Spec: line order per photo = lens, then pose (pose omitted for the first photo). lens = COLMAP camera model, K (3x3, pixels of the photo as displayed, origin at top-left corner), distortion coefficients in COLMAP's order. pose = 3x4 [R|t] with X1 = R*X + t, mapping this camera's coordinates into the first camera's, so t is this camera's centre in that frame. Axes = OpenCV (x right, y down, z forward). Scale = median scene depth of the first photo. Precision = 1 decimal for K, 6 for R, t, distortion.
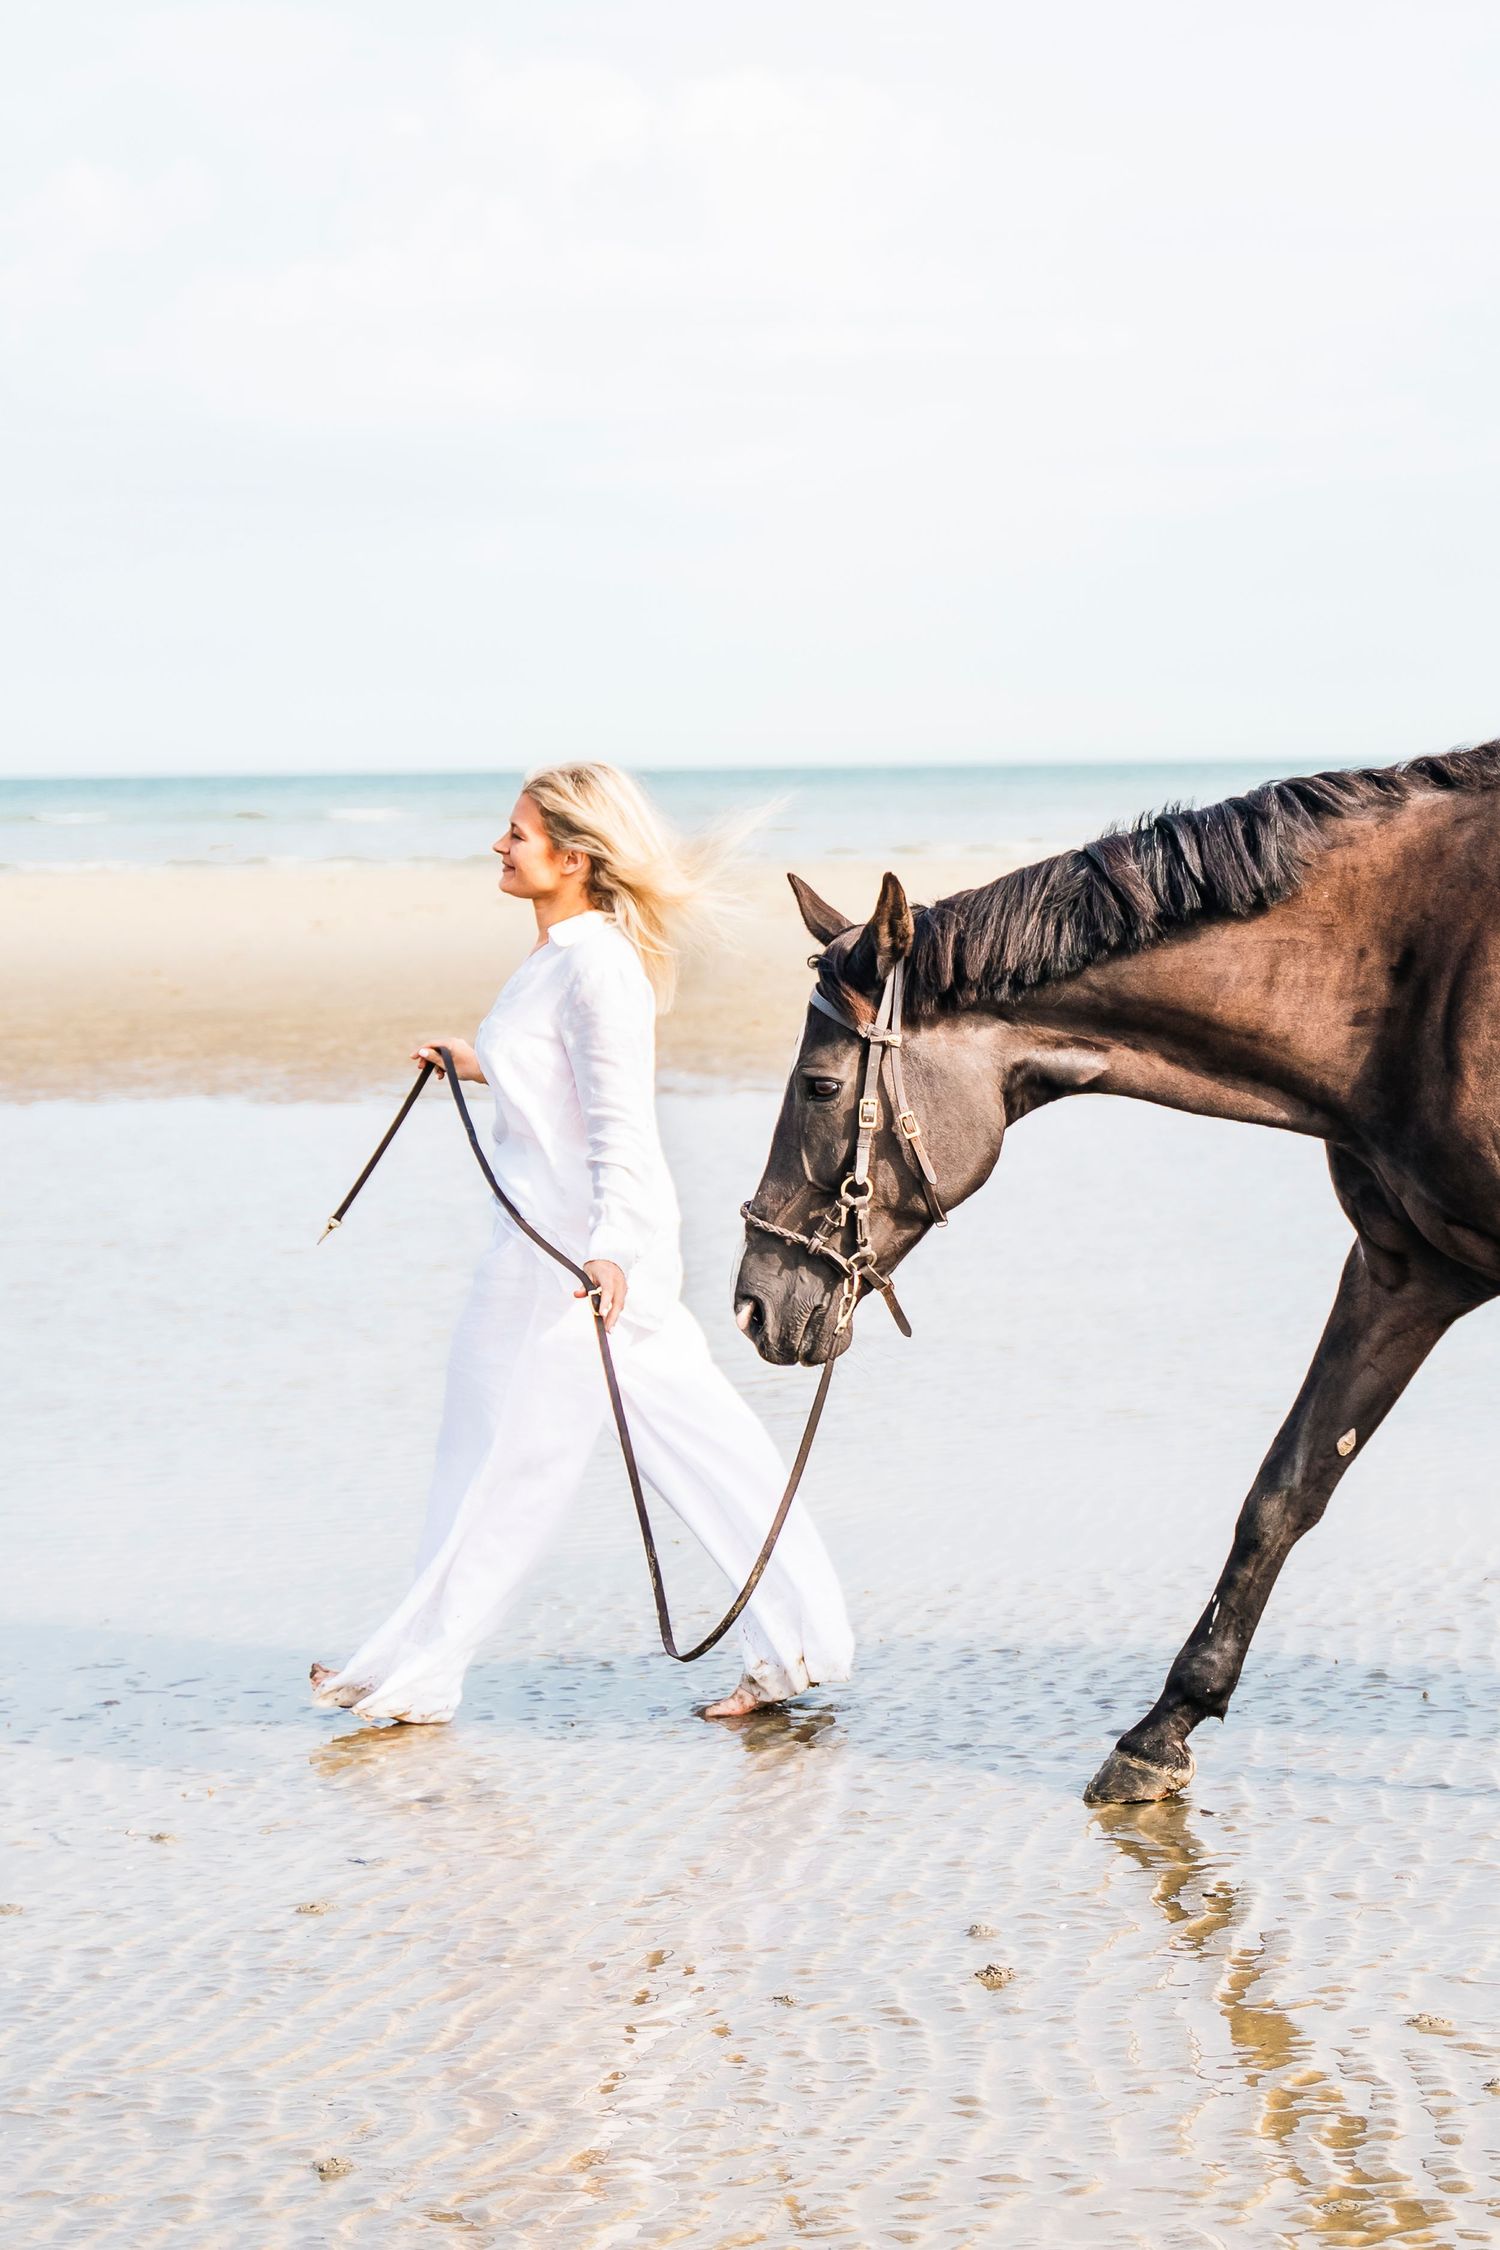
lens RADIAL K [[2517.5, 0, 750.0], [0, 2517.5, 1125.0], [0, 0, 1]] dist [-0.002084, -0.000183]
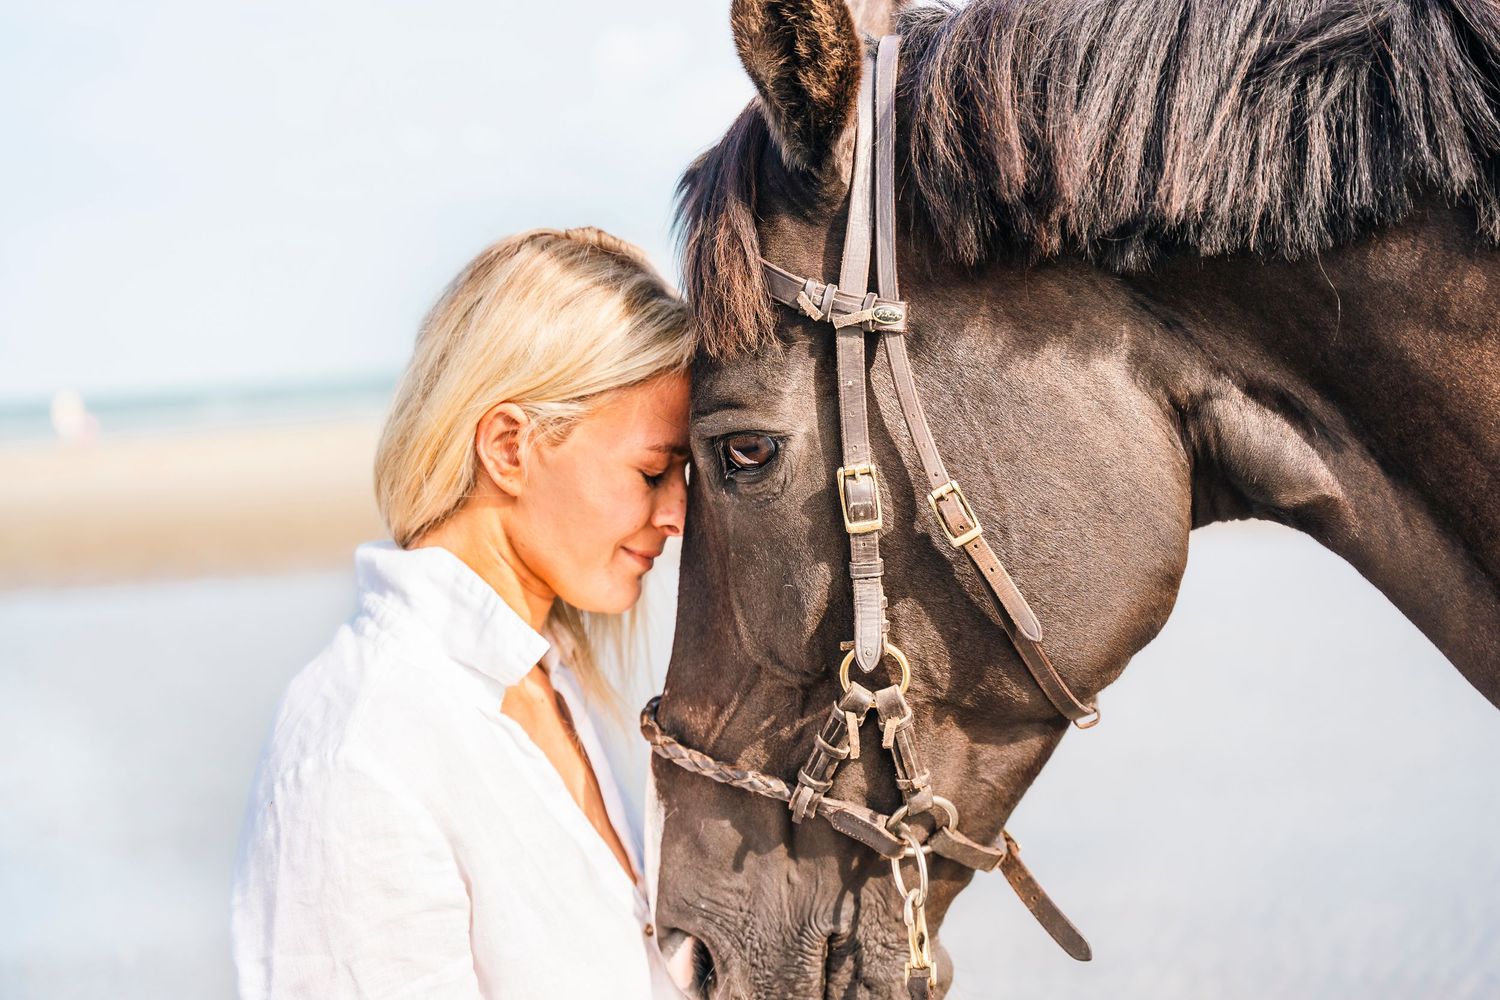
lens RADIAL K [[2639.0, 0, 750.0], [0, 2639.0, 500.0], [0, 0, 1]] dist [0.019832, 0.031808]
pose [[0.989579, -0.128329, -0.065310, 0.057479], [0.124026, 0.990071, -0.066163, 0.023952], [0.073152, 0.057373, 0.995669, 0.526976]]
